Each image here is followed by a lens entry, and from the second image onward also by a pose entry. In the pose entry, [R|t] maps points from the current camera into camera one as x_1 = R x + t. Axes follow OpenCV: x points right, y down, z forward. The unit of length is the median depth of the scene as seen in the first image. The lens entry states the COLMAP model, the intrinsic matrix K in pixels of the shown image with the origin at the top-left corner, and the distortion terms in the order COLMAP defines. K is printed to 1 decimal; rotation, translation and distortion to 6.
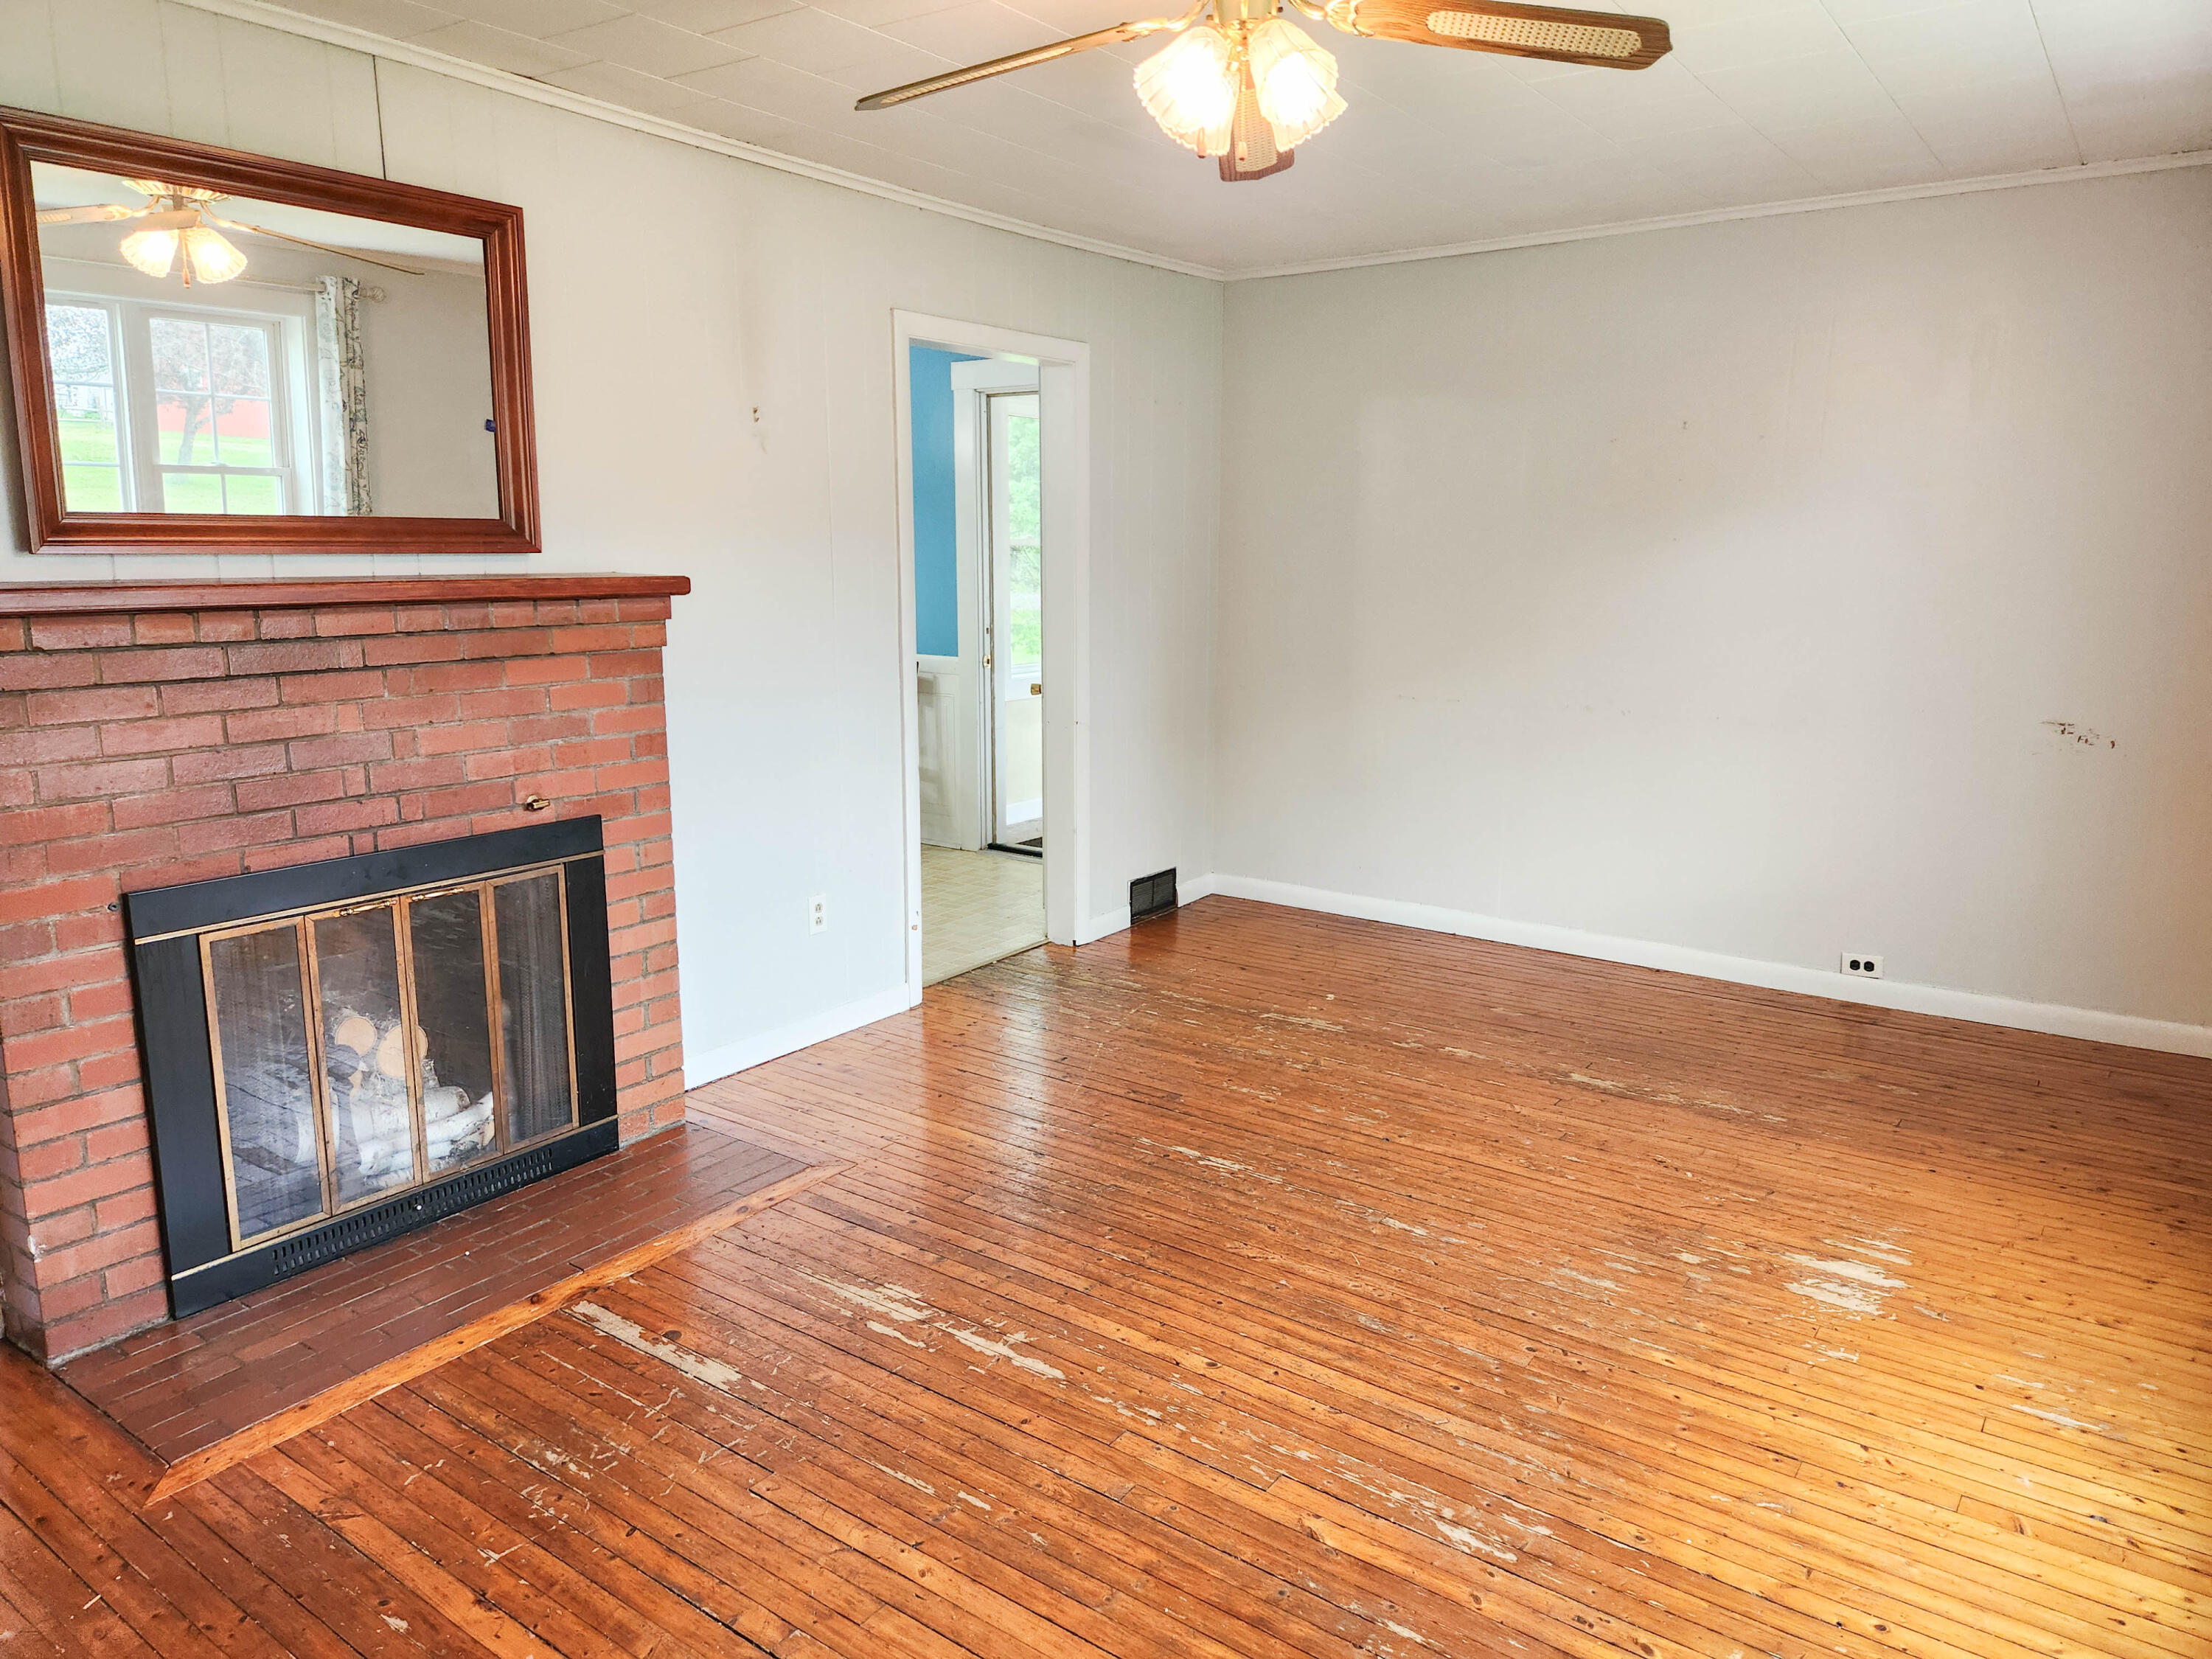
lens RADIAL K [[1483.6, 0, 1082.8], [0, 1483.6, 824.6], [0, 0, 1]] dist [0.052865, -0.035597]
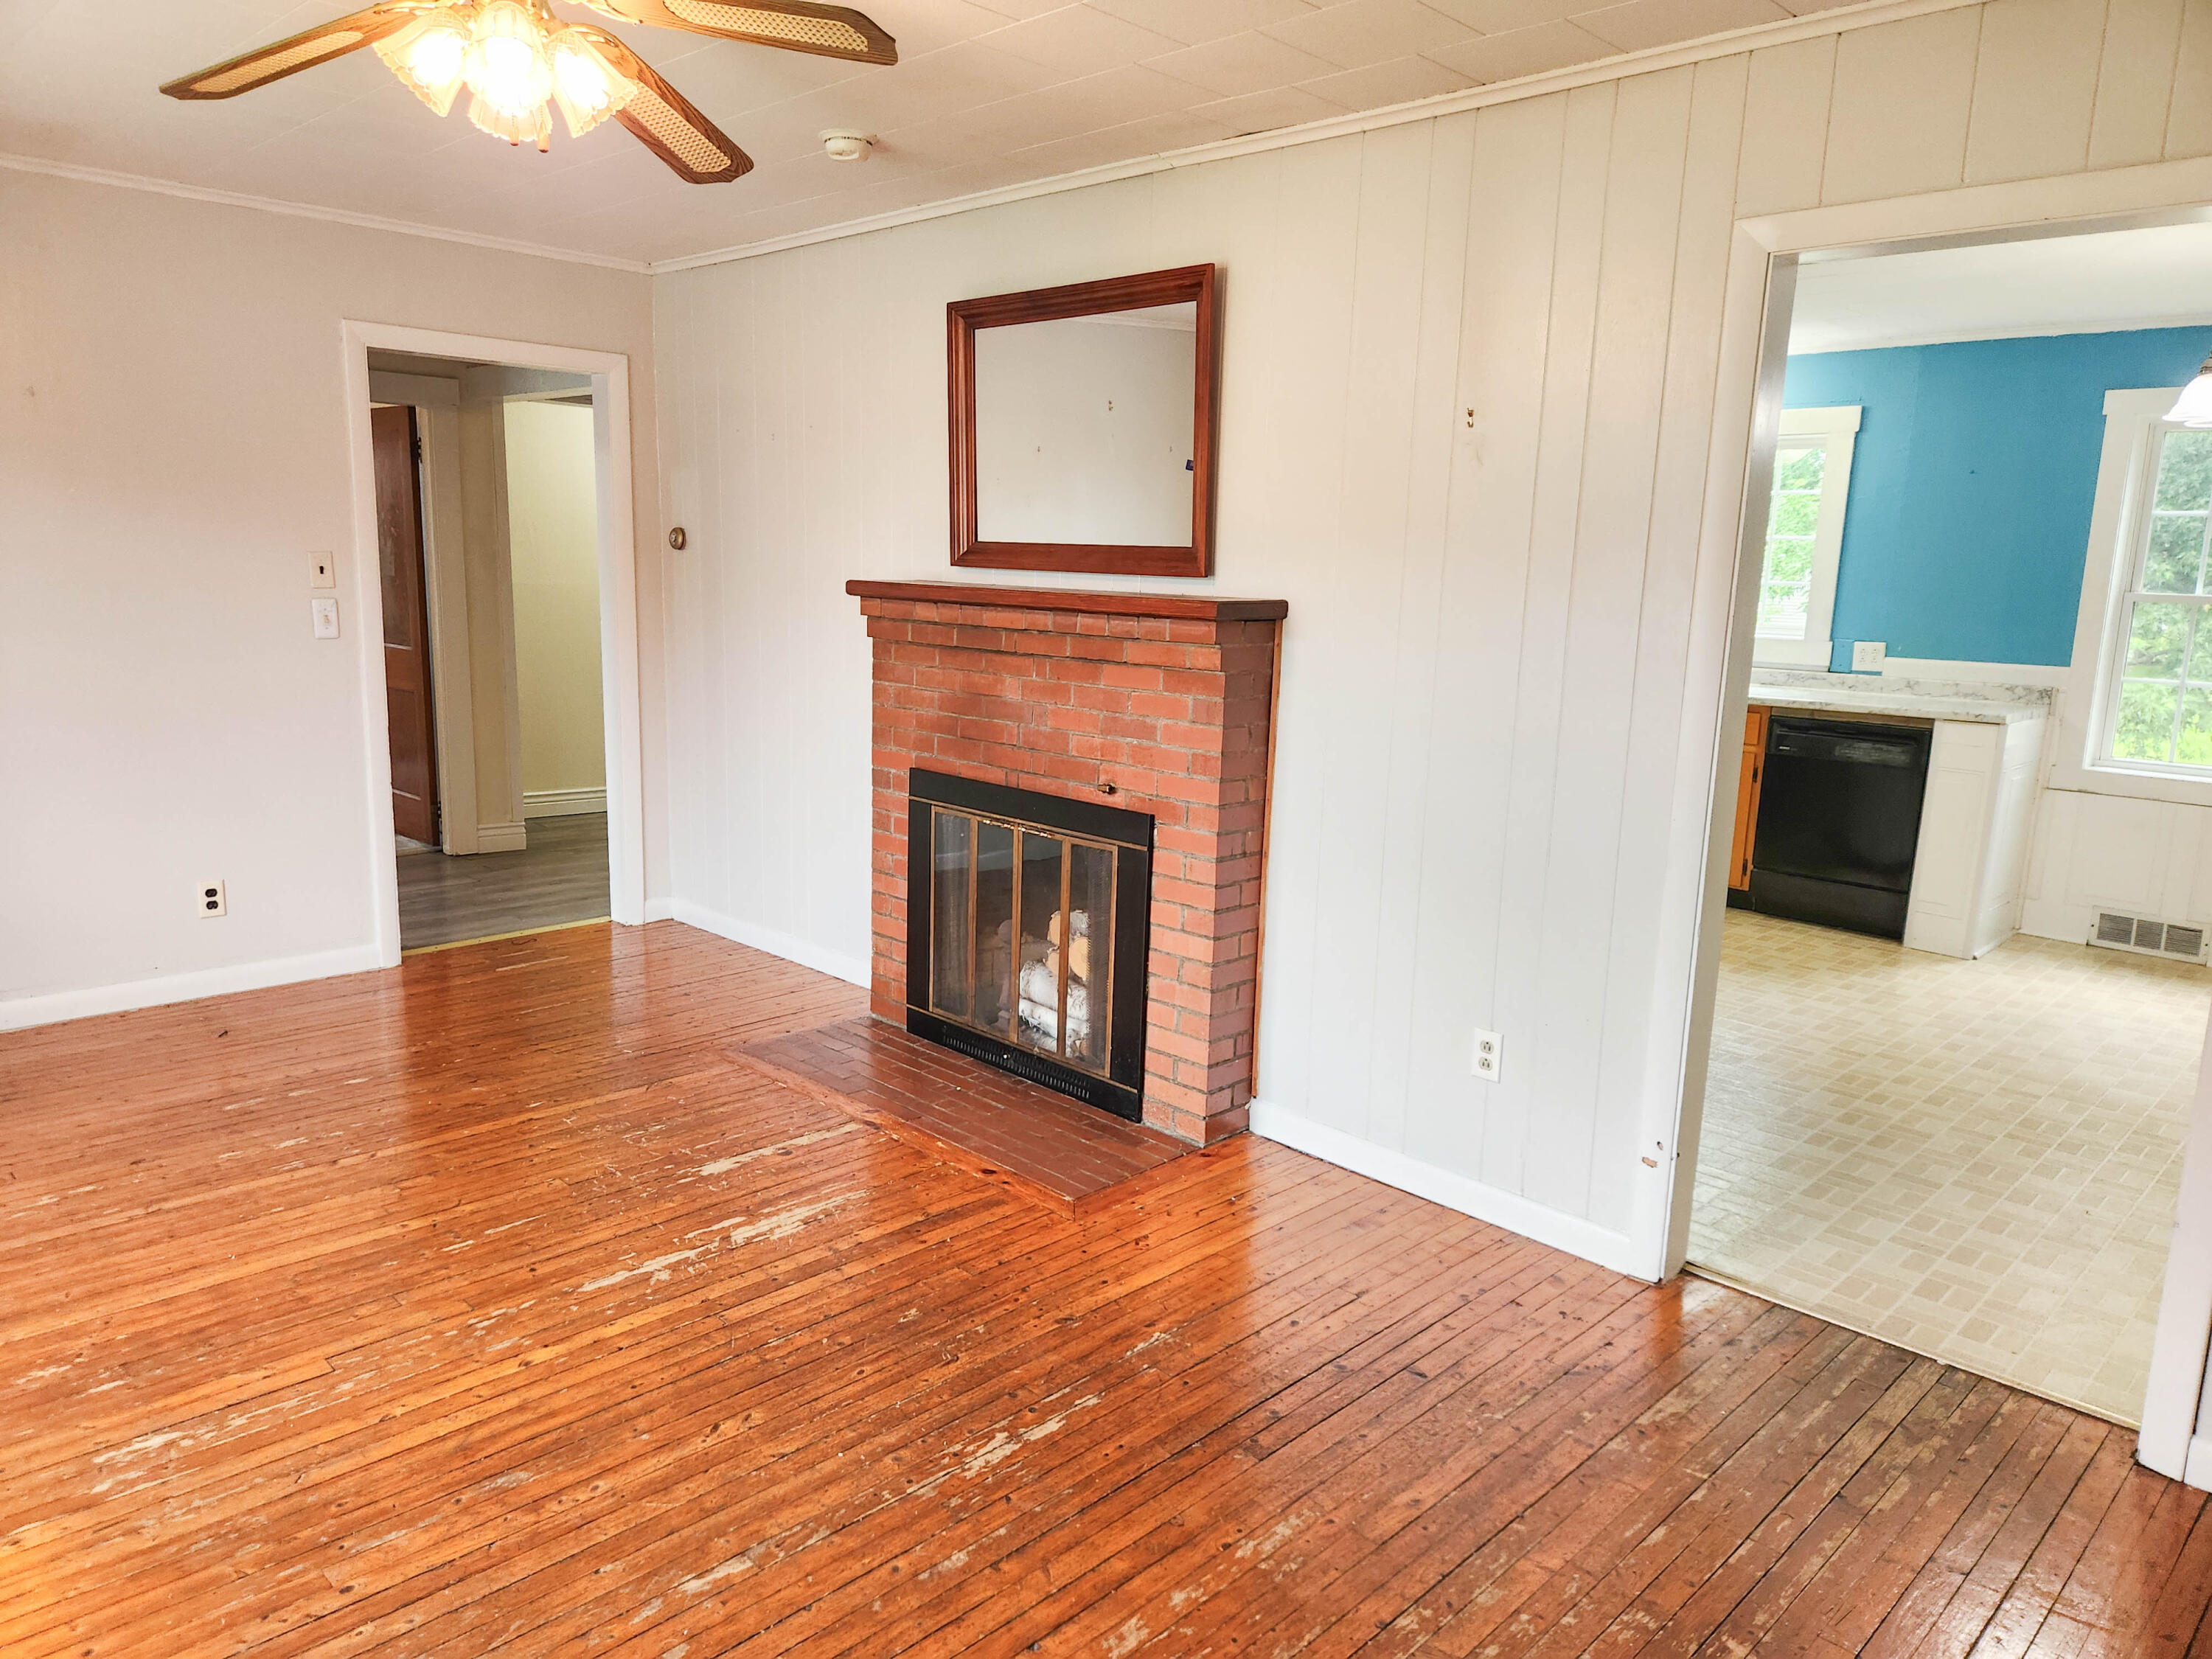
lens RADIAL K [[1483.6, 0, 1099.4], [0, 1483.6, 818.7], [0, 0, 1]] dist [0.052865, -0.035597]
pose [[-0.152937, 0.170833, -0.973358, 0.795679], [-0.211329, 0.956508, 0.201080, -0.230987], [0.965376, 0.236452, -0.110184, 1.168259]]
